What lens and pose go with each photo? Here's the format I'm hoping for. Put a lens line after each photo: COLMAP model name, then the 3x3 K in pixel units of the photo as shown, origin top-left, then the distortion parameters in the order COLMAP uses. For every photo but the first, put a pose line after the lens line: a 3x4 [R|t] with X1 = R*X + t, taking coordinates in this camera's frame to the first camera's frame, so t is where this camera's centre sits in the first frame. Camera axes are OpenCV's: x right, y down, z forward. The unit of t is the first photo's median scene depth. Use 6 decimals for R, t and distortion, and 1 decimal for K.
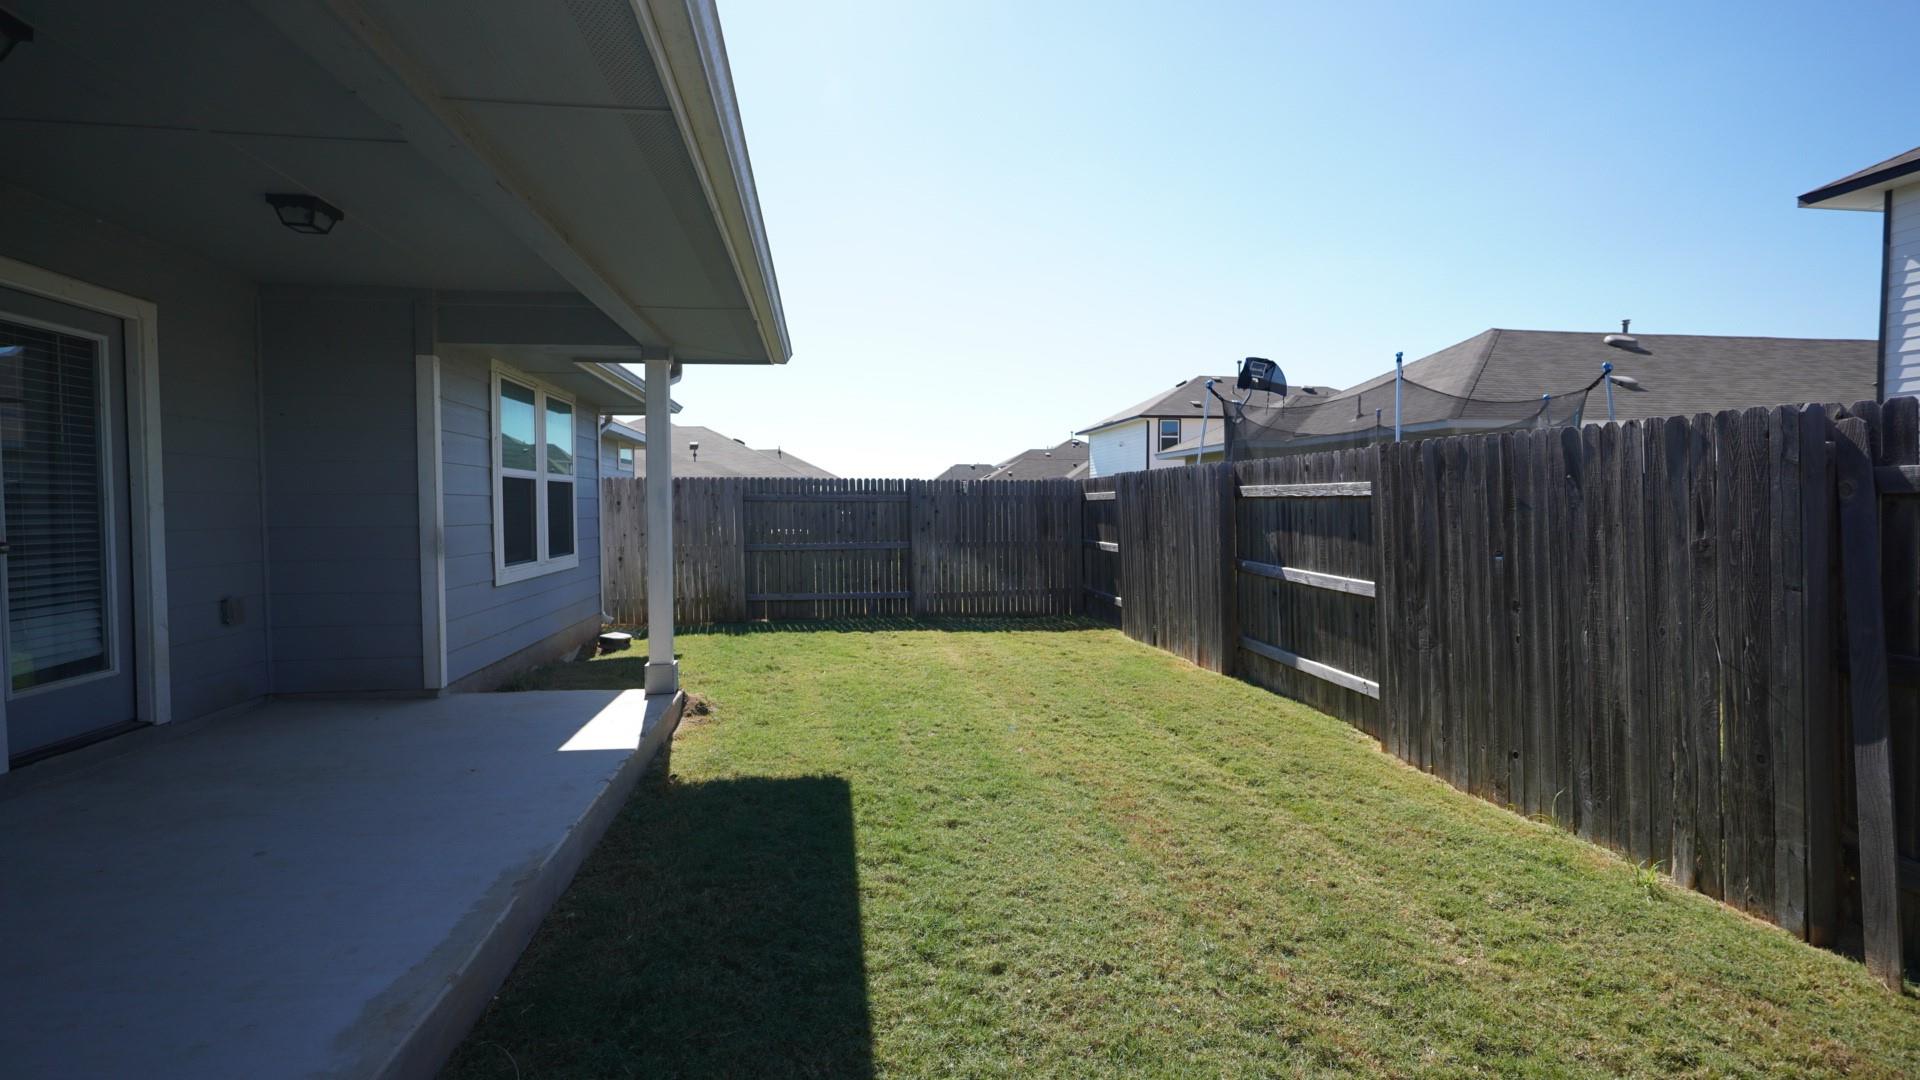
lens RADIAL K [[869.9, 0, 960.0], [0, 869.9, 540.0], [0, 0, 1]] dist [-0.015928, 0.000384]
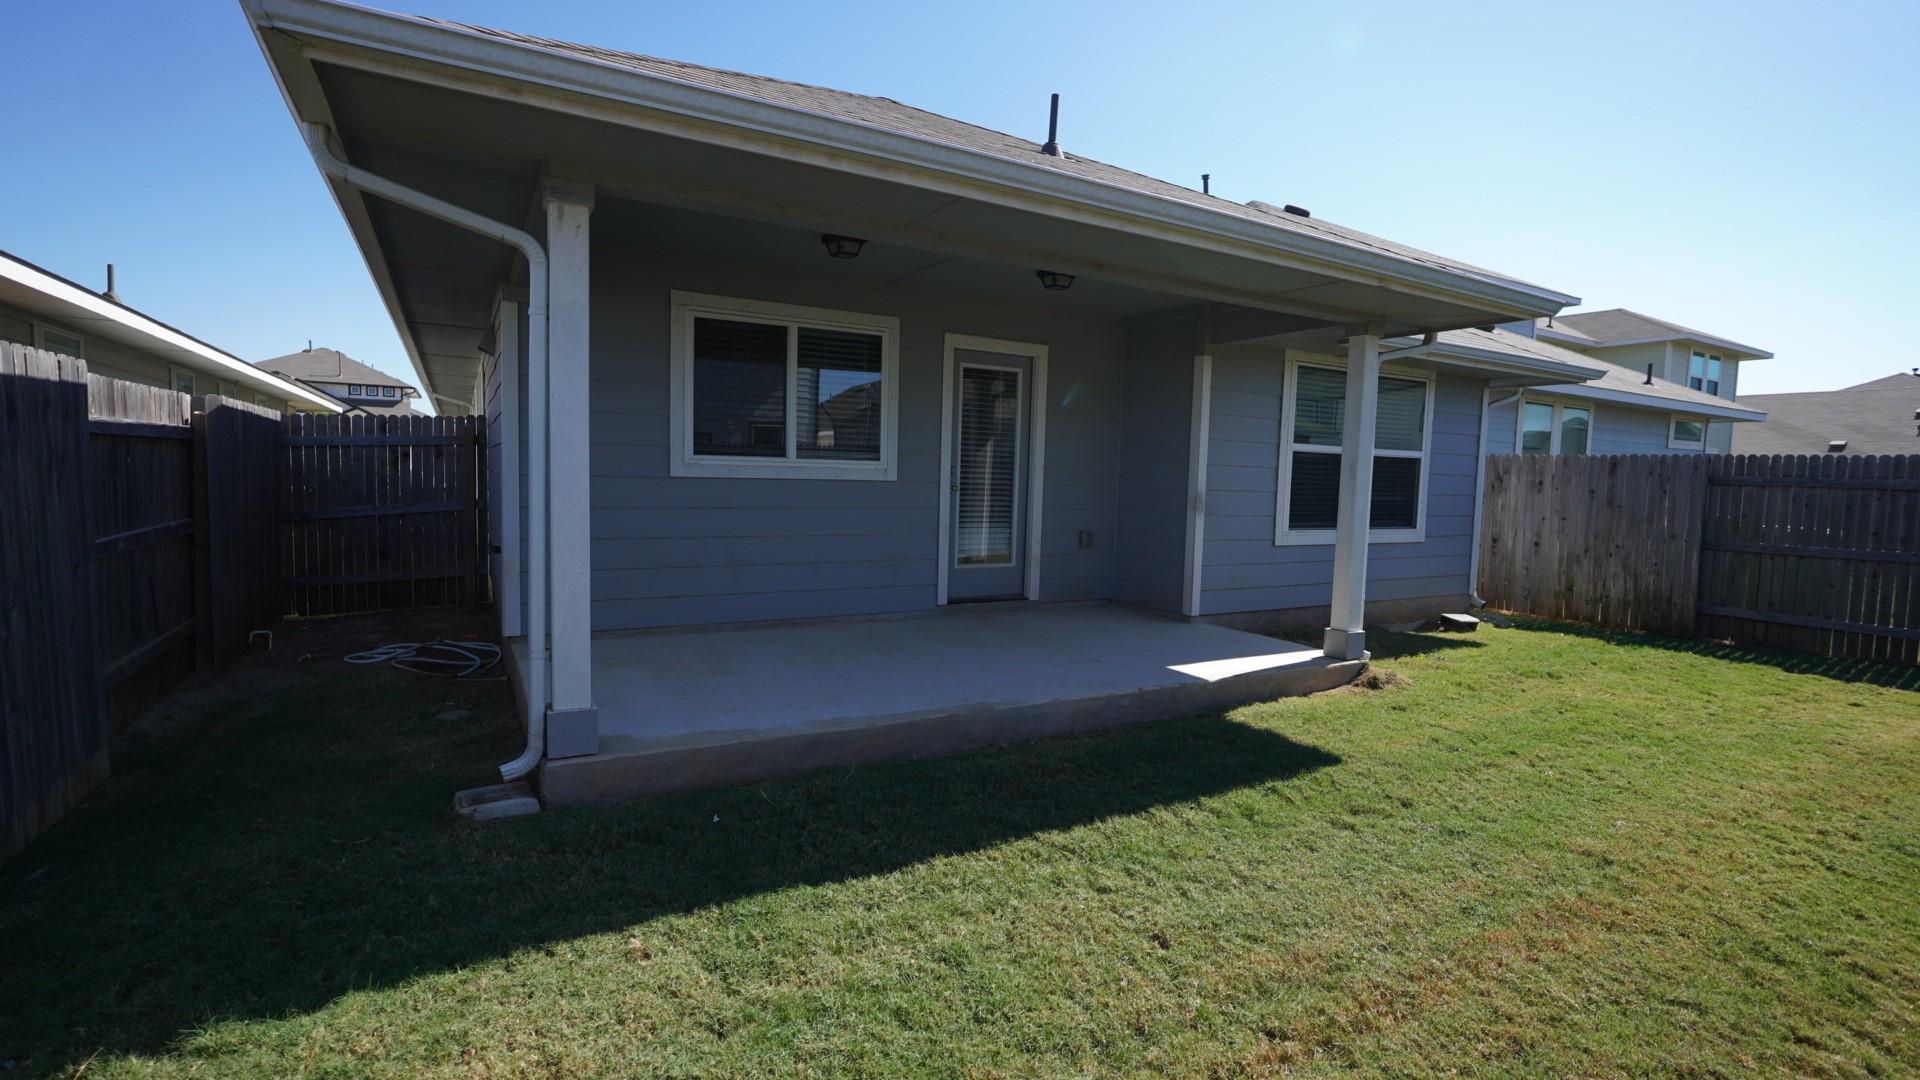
lens RADIAL K [[869.9, 0, 960.0], [0, 869.9, 540.0], [0, 0, 1]] dist [-0.015928, 0.000384]
pose [[0.363142, 0.083858, -0.927952, 0.466344], [-0.066424, 0.995738, 0.063989, -0.000604], [0.929363, 0.038401, 0.367164, 0.202753]]
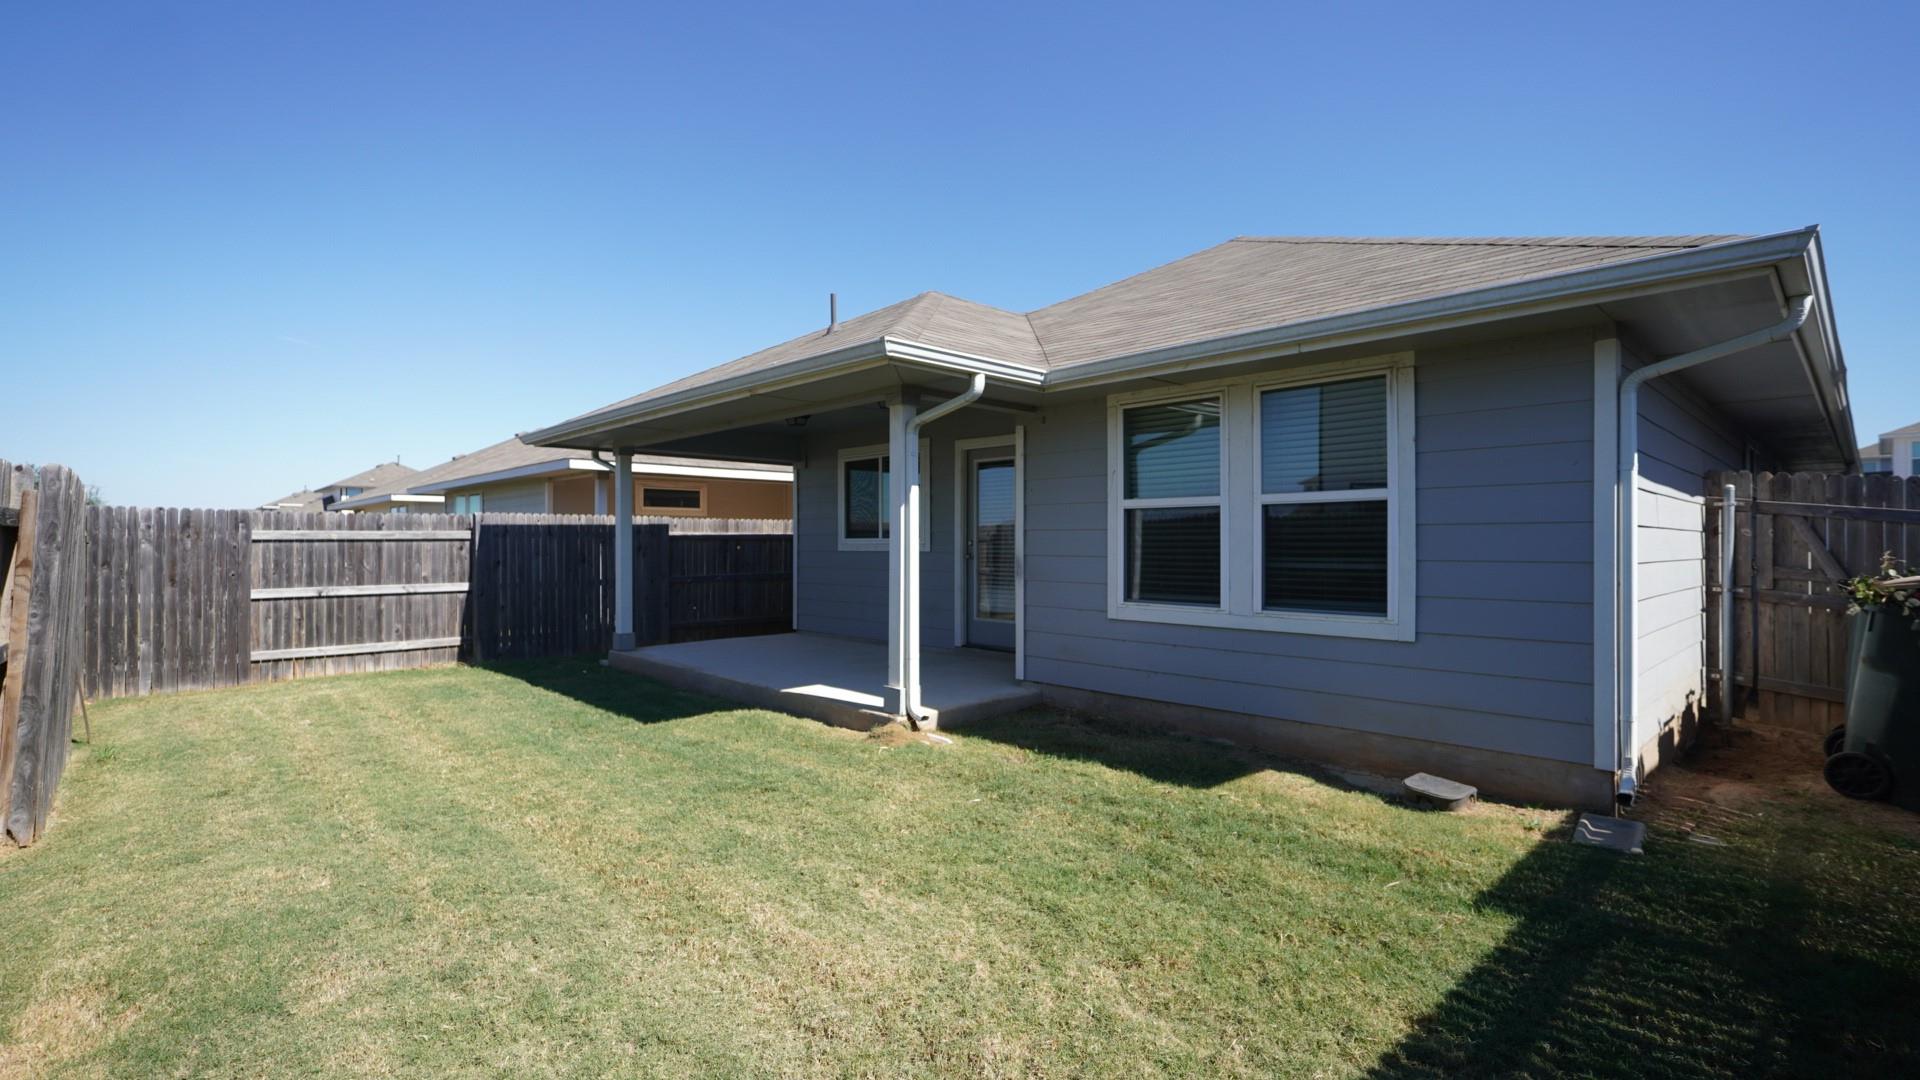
lens RADIAL K [[847.5, 0, 960.0], [0, 847.5, 540.0], [0, 0, 1]] dist [-0.014053, 0.000073]
pose [[-0.824849, -0.002742, -0.565346, 0.196674], [-0.023222, 0.999309, 0.029034, -0.073972], [0.564875, 0.037077, -0.824343, 2.012849]]
